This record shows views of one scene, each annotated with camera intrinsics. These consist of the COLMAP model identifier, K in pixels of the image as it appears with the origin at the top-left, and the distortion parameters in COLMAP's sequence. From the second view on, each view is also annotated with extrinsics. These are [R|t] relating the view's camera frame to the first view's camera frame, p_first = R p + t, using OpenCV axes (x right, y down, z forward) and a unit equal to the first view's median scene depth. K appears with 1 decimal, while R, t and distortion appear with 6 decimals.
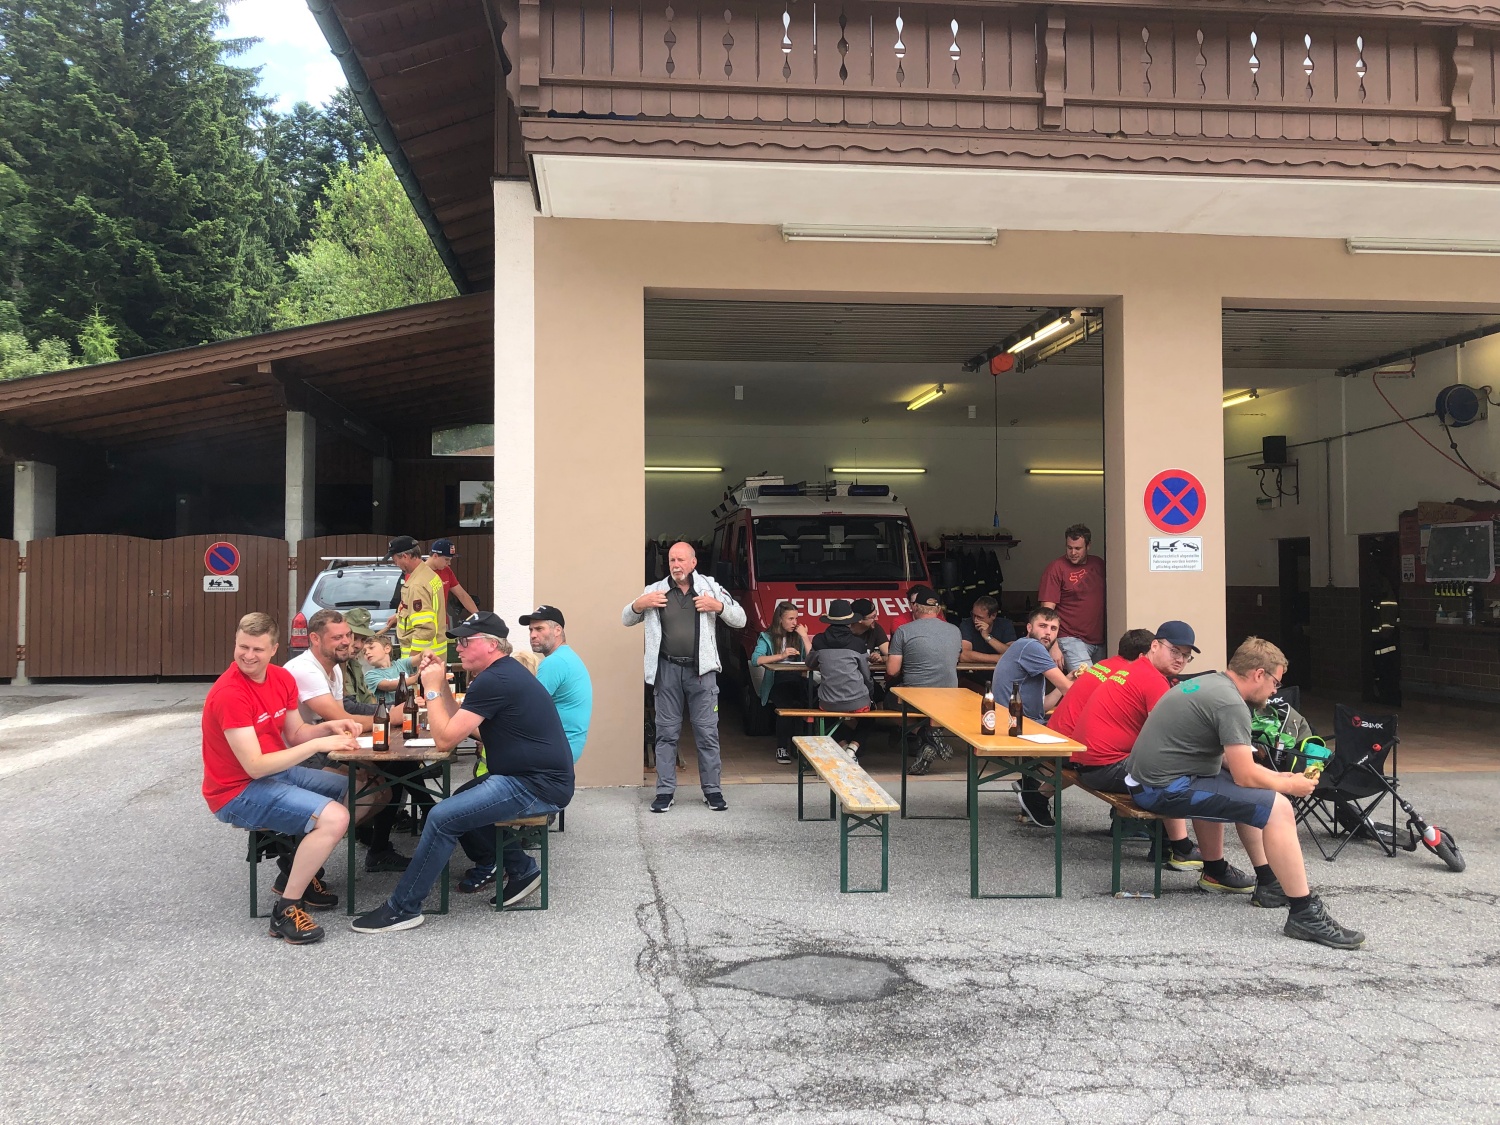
lens RADIAL K [[1262.7, 0, 774.7], [0, 1262.7, 566.2], [0, 0, 1]] dist [0.038508, 0.005377]
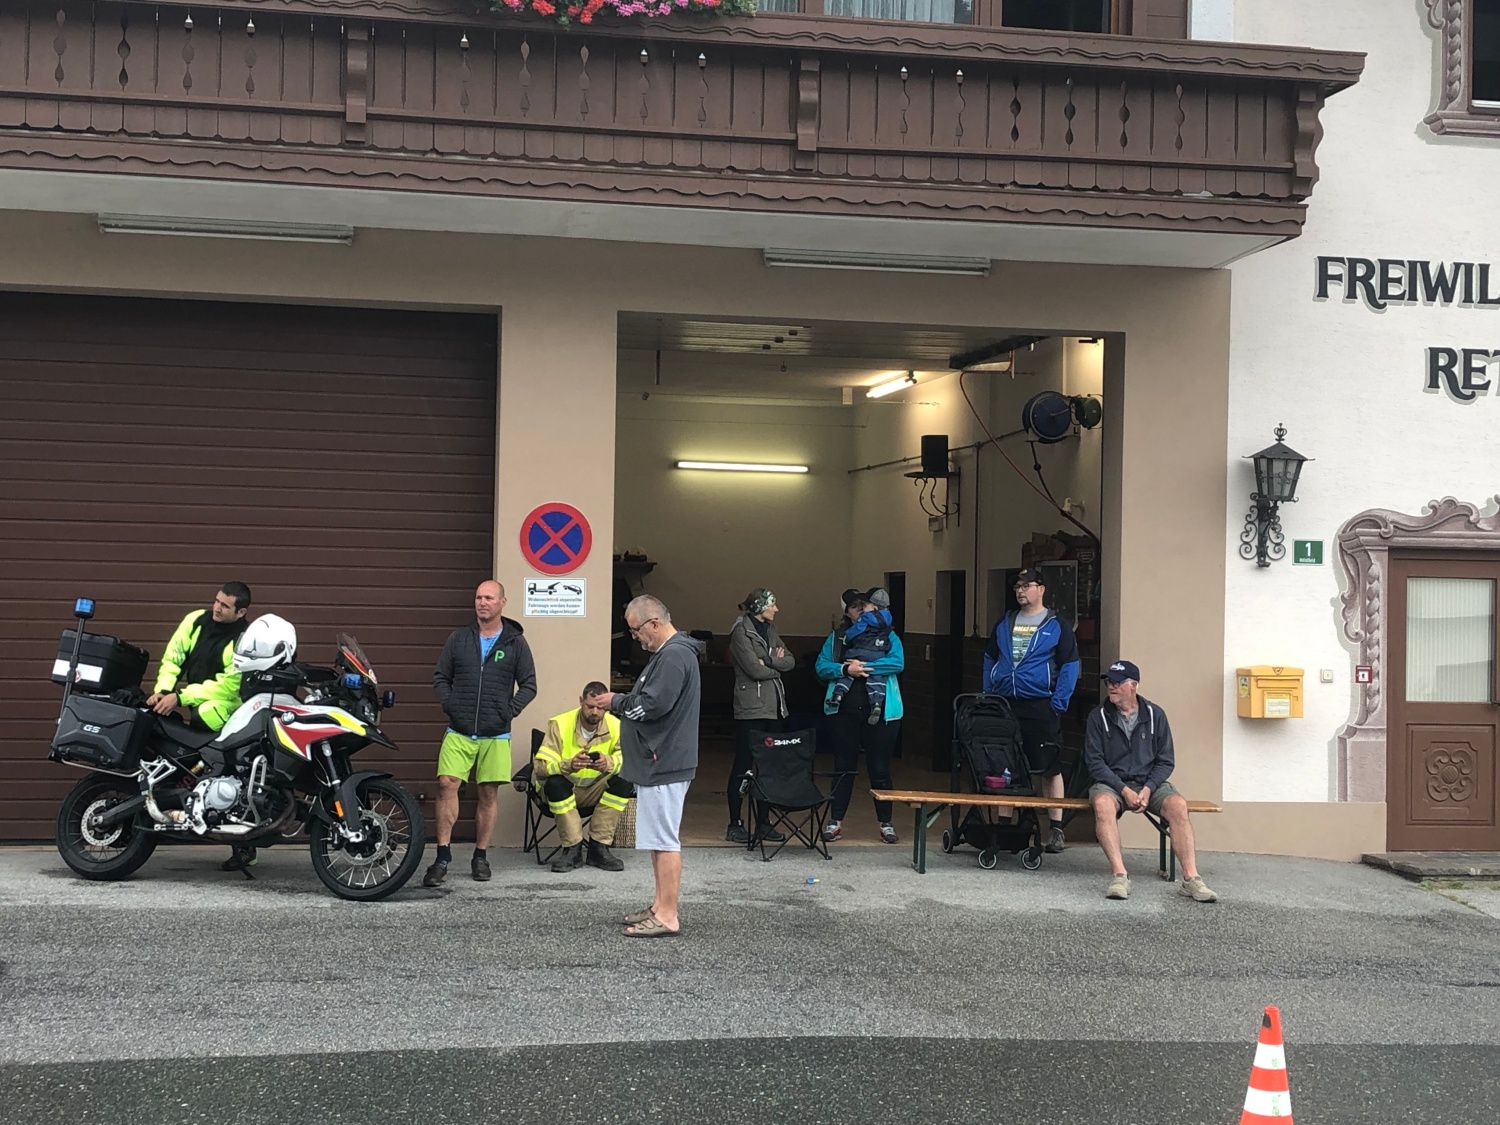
lens RADIAL K [[2315.5, 0, 750.0], [0, 2315.5, 562.5], [0, 0, 1]] dist [0.339851, -1.475952]
pose [[0.997476, 0.021844, 0.067566, 0.389255], [-0.021312, 0.999736, -0.008589, -0.026269], [-0.067735, 0.007128, 0.997678, -0.732911]]
